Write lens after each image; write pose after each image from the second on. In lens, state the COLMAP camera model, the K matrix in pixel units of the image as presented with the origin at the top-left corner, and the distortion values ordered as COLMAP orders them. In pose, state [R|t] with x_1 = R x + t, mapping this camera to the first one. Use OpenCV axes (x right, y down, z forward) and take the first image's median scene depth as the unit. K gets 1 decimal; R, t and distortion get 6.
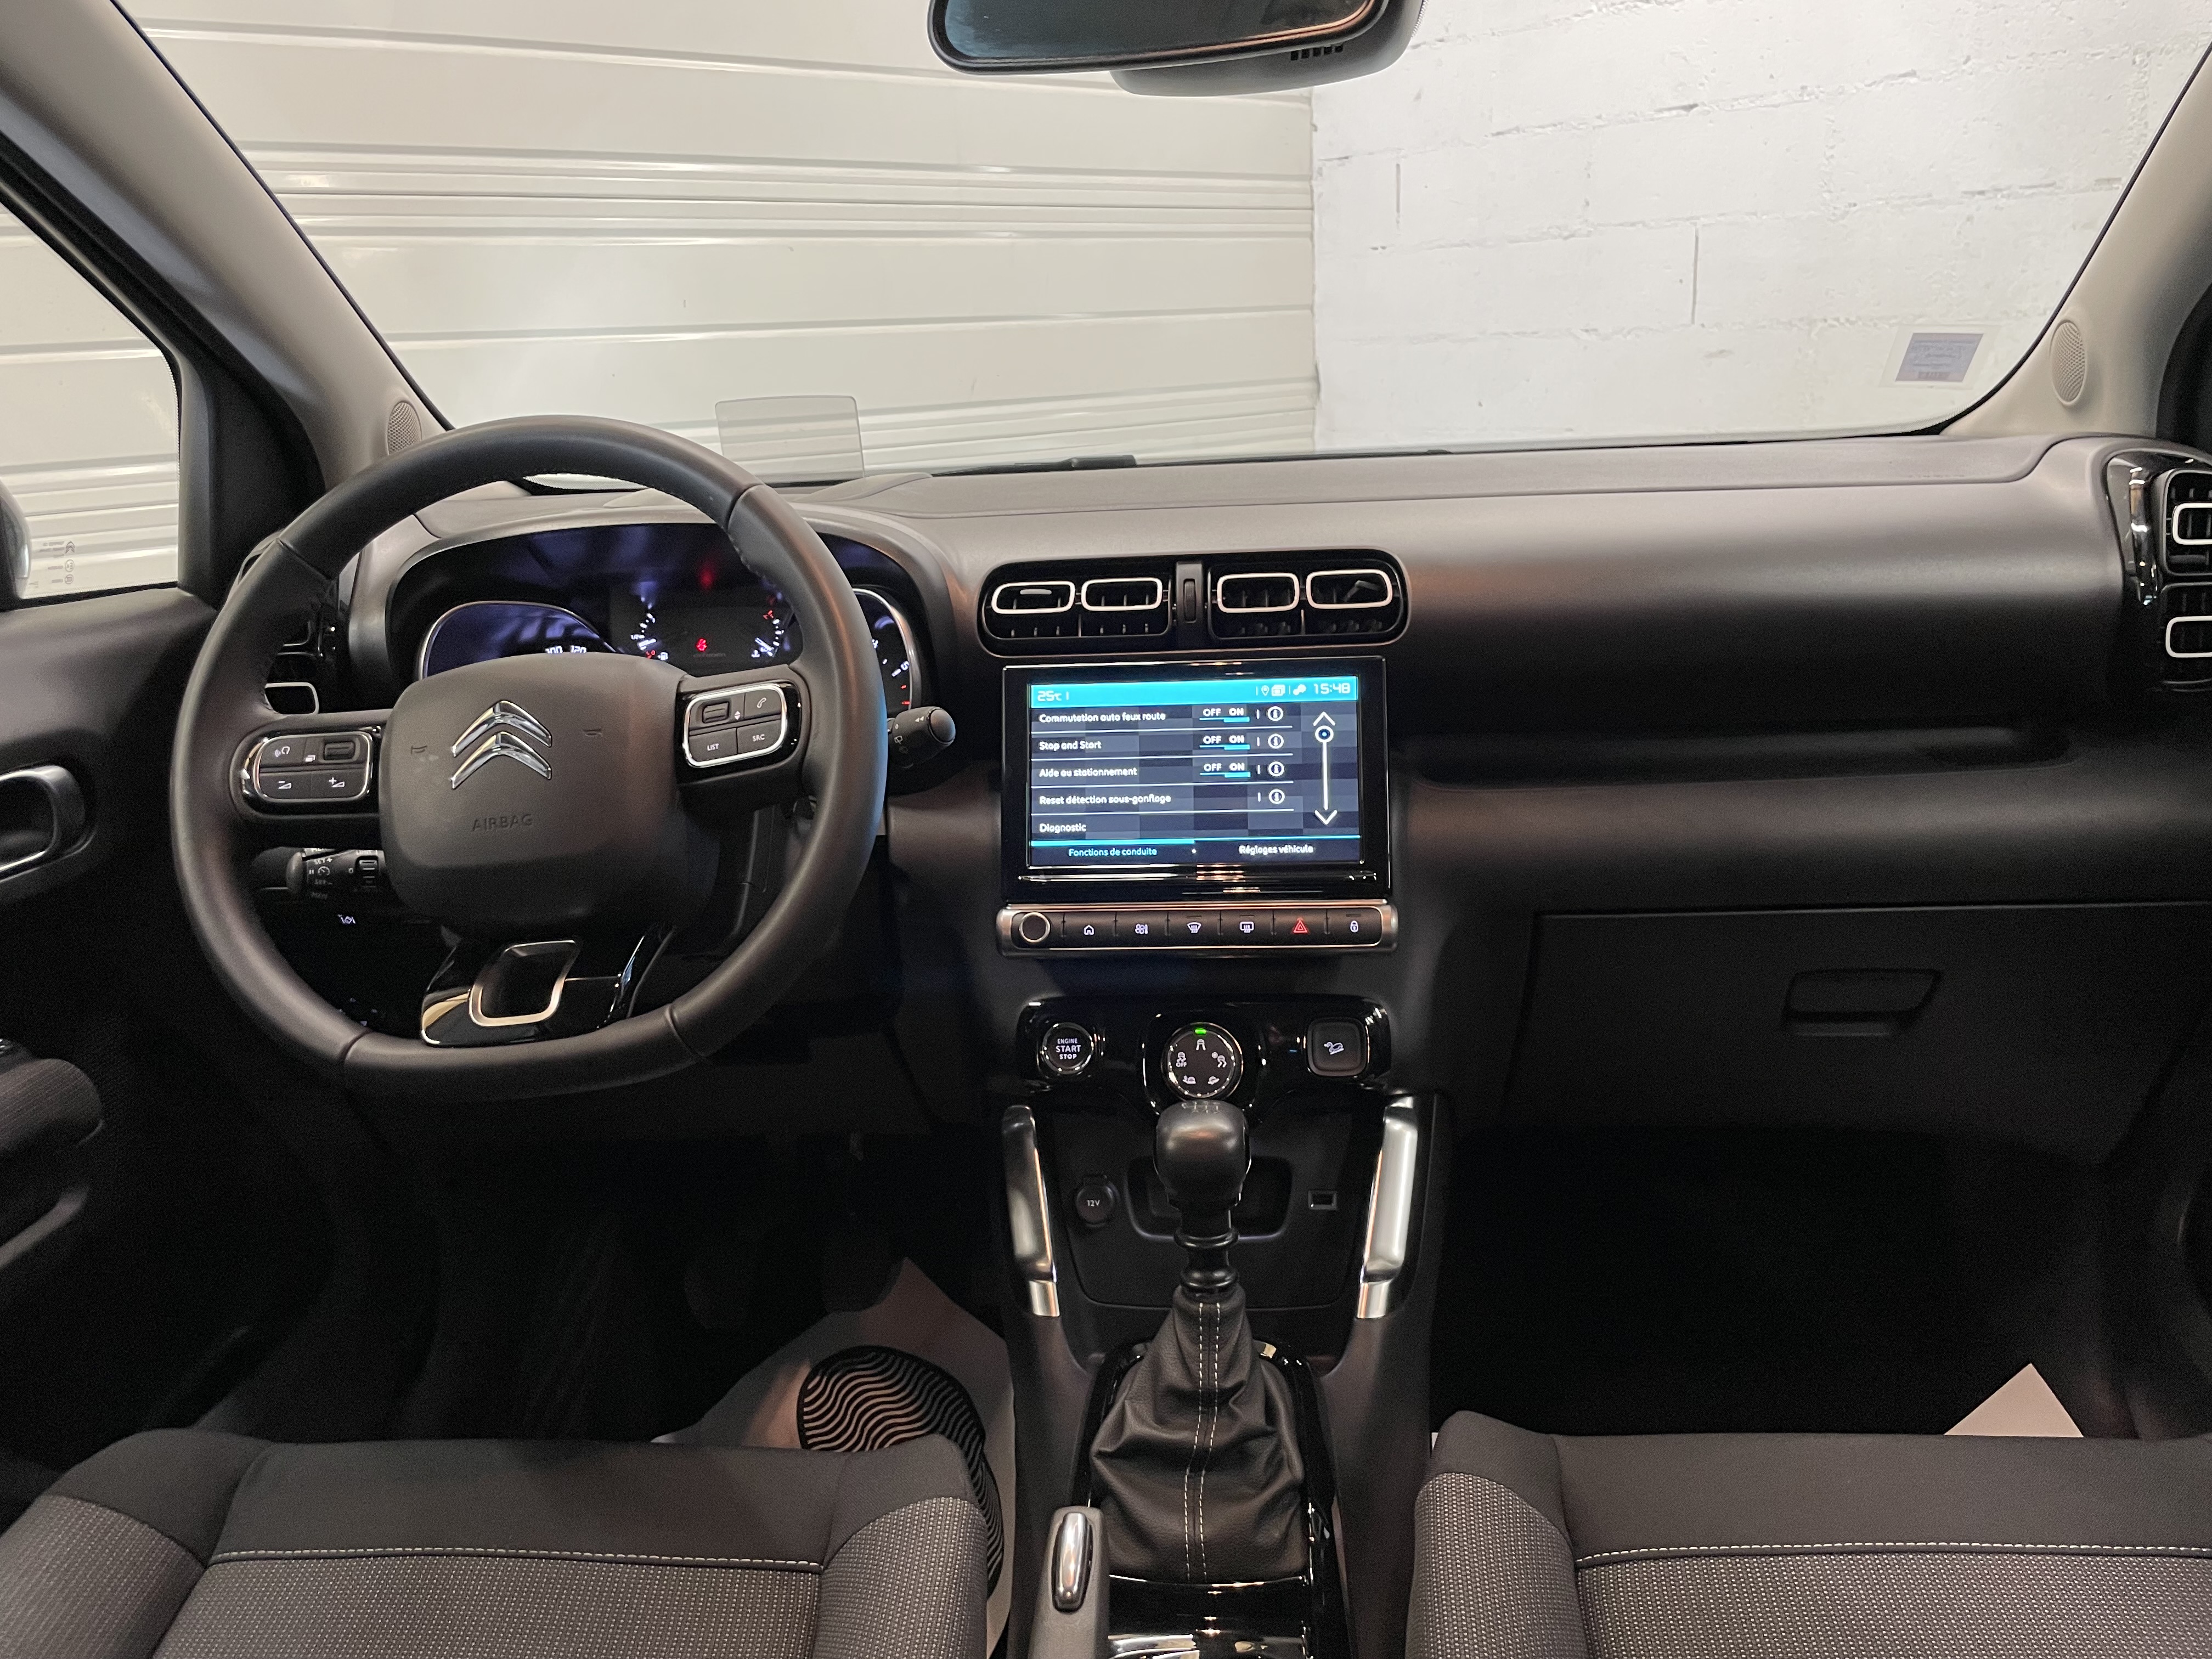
lens RADIAL K [[1698.8, 0, 1115.3], [0, 1698.8, 838.2], [0, 0, 1]] dist [0.090343, -0.138480]
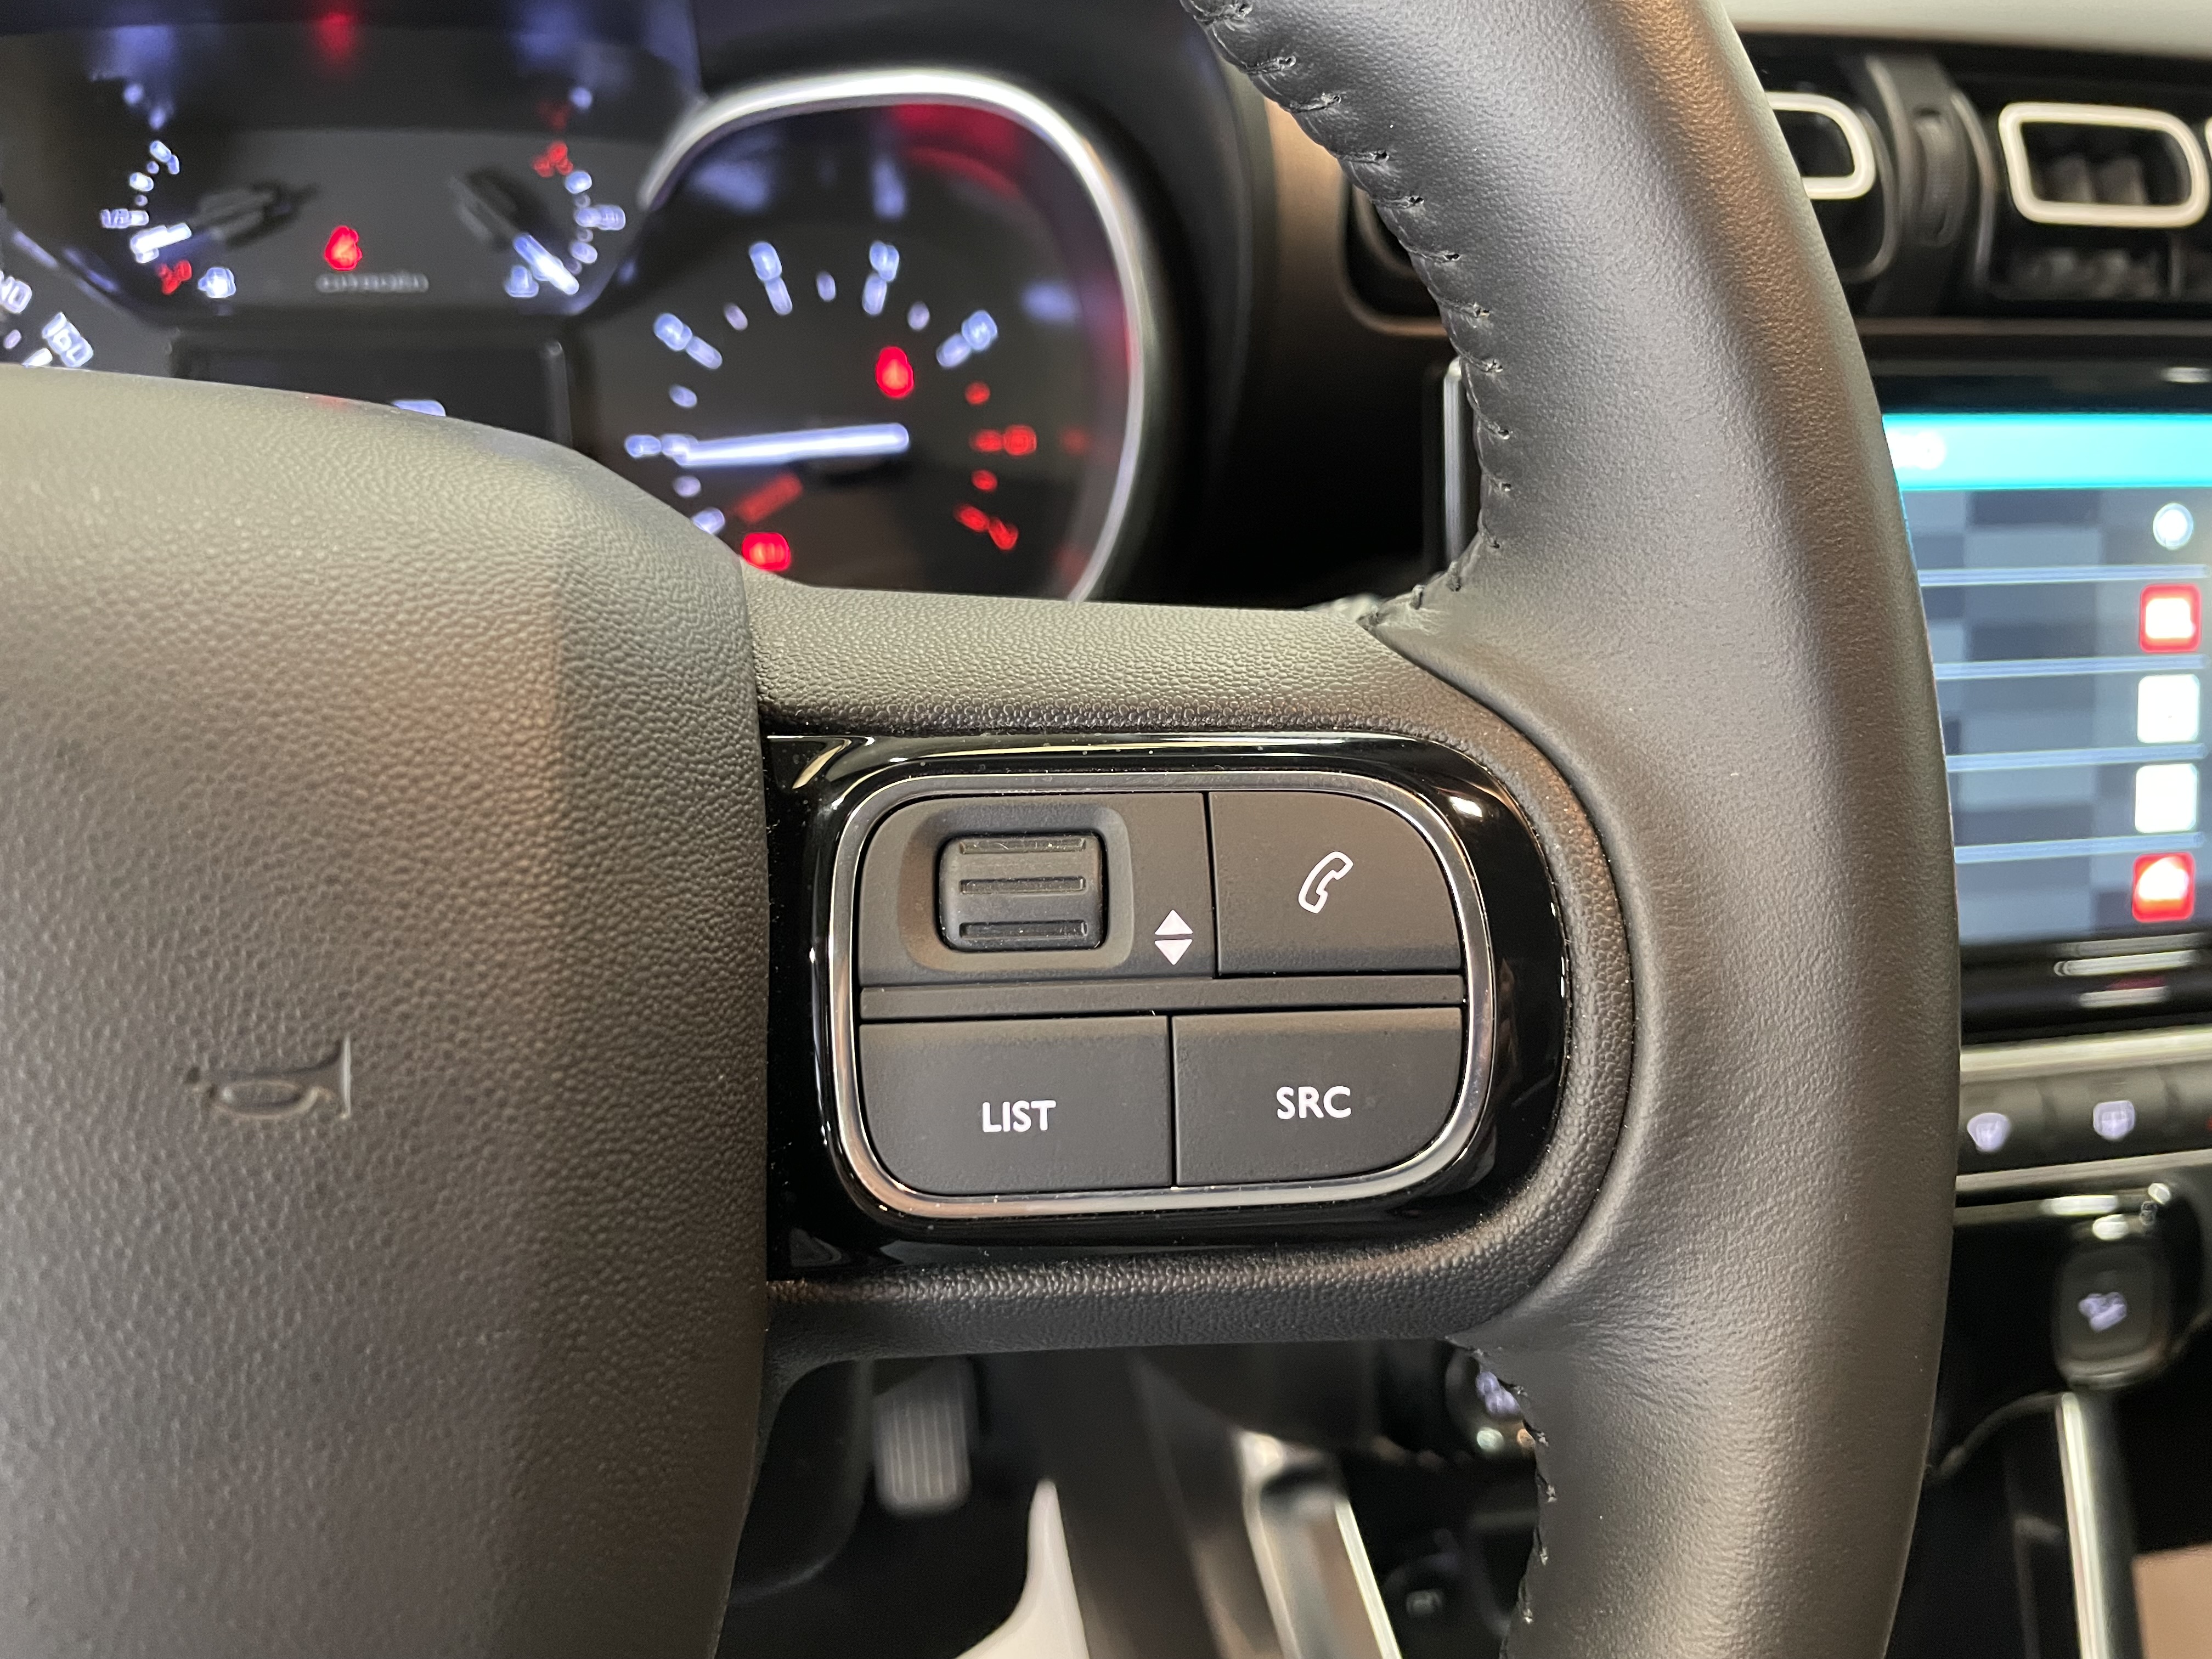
lens RADIAL K [[1698.8, 0, 1106.8], [0, 1698.8, 832.5], [0, 0, 1]] dist [0.090343, -0.138480]
pose [[0.957281, -0.060434, 0.282774, -0.221826], [-0.004845, 0.974426, 0.224658, -0.086963], [-0.289119, -0.216431, 0.932506, 0.689845]]
